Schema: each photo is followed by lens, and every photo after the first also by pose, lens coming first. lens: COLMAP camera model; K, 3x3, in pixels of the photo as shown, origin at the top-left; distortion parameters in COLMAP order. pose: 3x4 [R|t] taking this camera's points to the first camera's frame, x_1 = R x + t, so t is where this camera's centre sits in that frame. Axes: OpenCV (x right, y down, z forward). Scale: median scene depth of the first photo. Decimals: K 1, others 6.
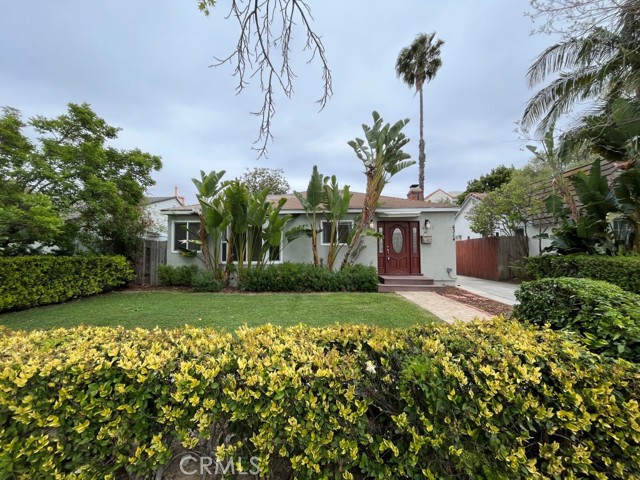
lens RADIAL K [[257.2, 0, 320.0], [0, 257.2, 242.4], [0, 0, 1]] dist [-0.002695, -0.000272]
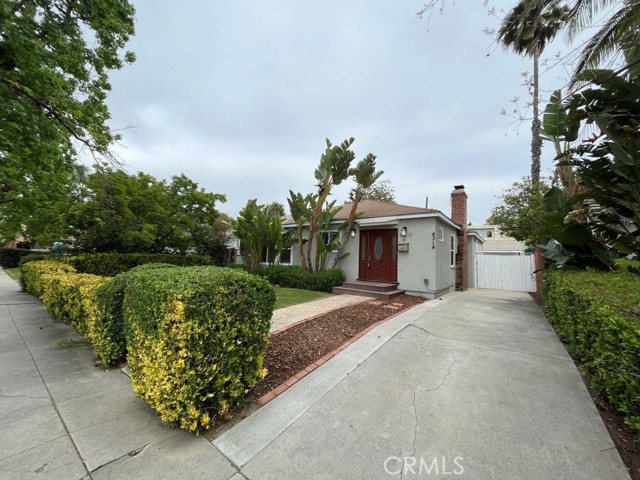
lens RADIAL K [[257.2, 0, 320.6], [0, 257.2, 238.0], [0, 0, 1]] dist [-0.002695, -0.000272]
pose [[0.823517, -0.011480, -0.567175, 0.708956], [-0.011465, 0.999254, -0.036872, -0.007625], [0.567176, 0.036868, 0.822771, 0.026586]]
